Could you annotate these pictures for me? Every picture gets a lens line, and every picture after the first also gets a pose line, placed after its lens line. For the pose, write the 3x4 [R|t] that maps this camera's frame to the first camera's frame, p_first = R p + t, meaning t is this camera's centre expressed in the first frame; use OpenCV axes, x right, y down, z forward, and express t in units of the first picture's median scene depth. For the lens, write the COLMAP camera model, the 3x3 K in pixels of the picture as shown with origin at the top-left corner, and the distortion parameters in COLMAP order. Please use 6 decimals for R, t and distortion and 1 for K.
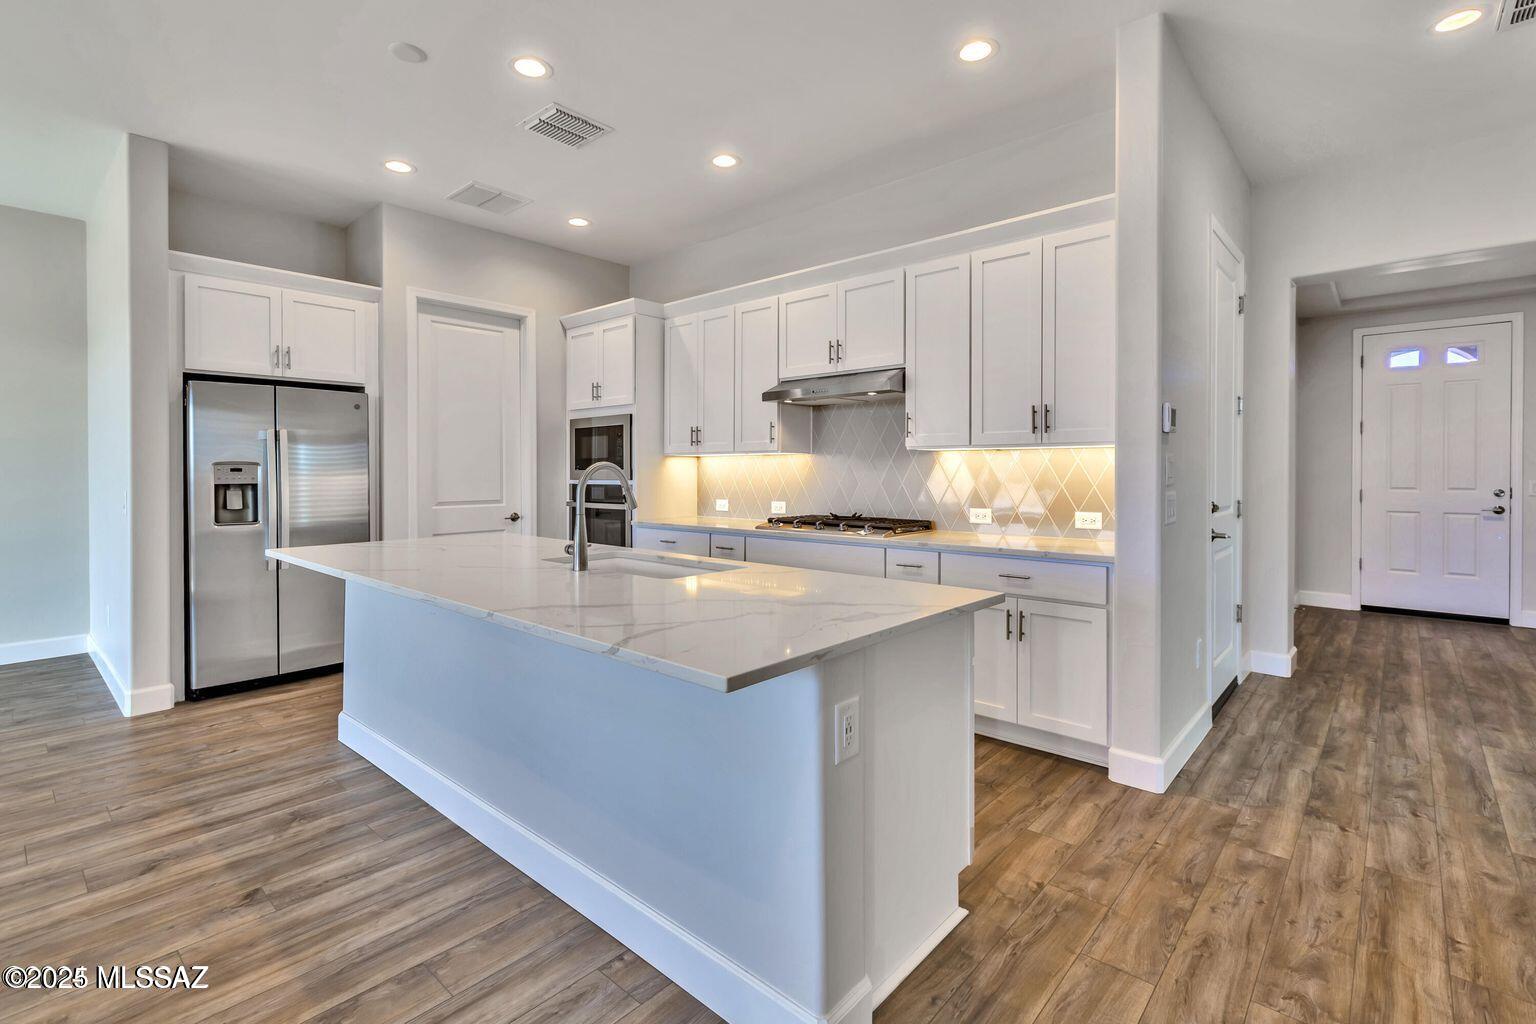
lens RADIAL K [[703.7, 0, 763.4], [0, 703.7, 480.9], [0, 0, 1]] dist [-0.005274, -0.000070]
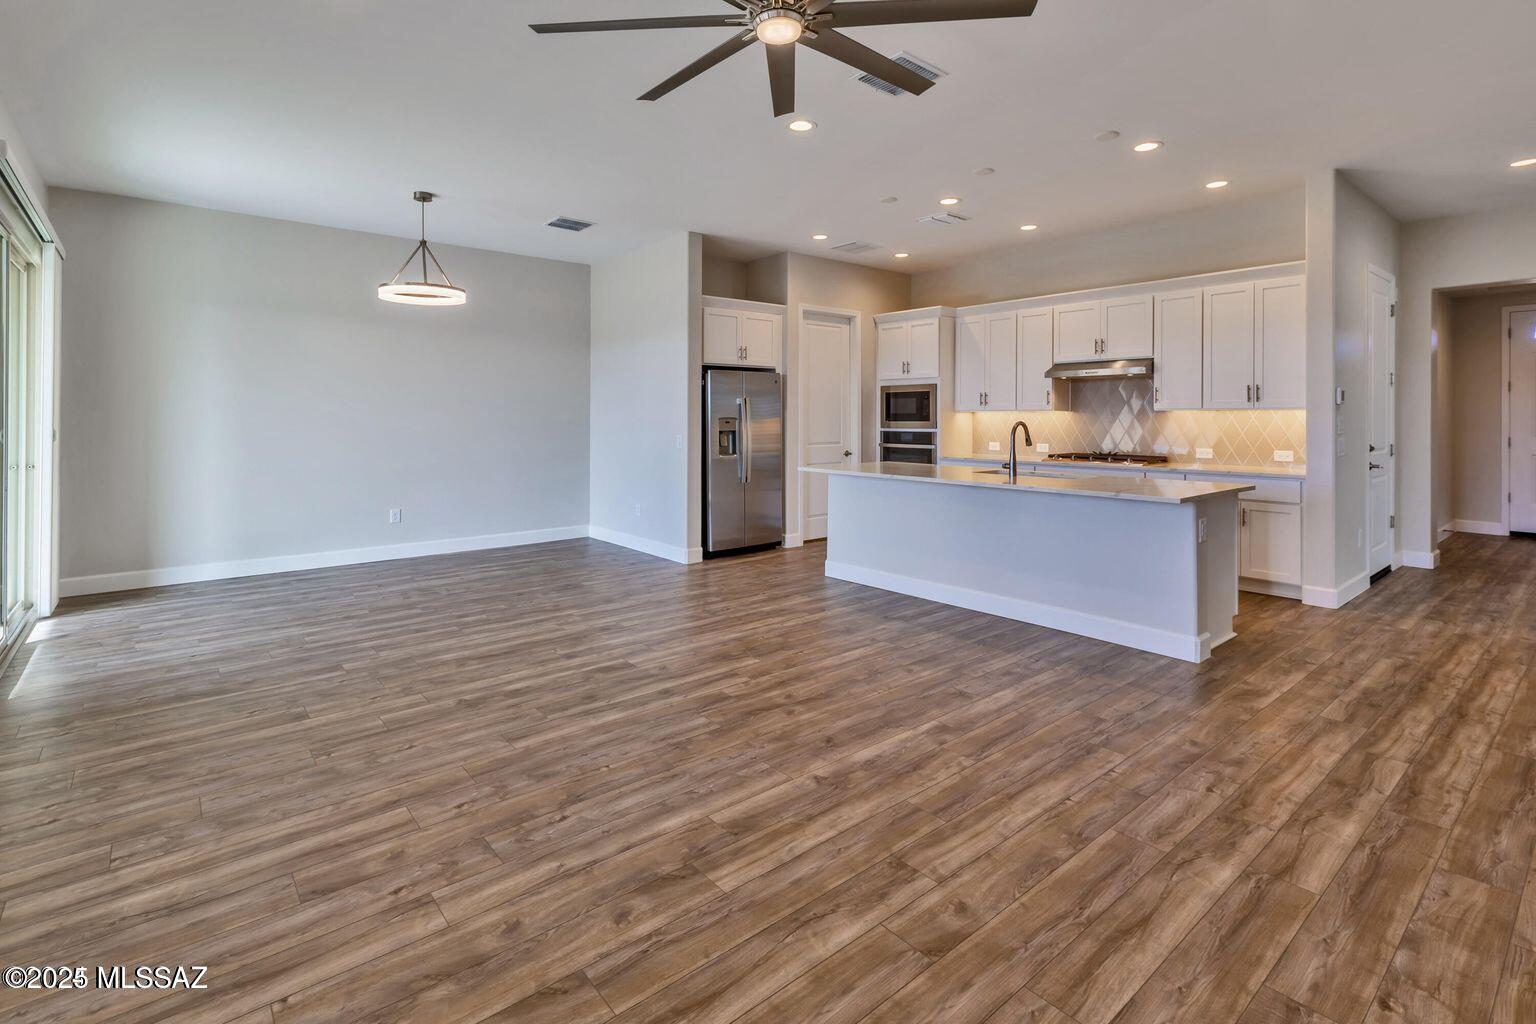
lens RADIAL K [[703.7, 0, 778.6], [0, 703.7, 422.9], [0, 0, 1]] dist [-0.005274, -0.000070]
pose [[0.989225, 0.002110, -0.146388, -0.362107], [-0.002602, 0.999992, -0.003166, -0.008956], [0.146380, 0.003513, 0.989222, -0.612880]]
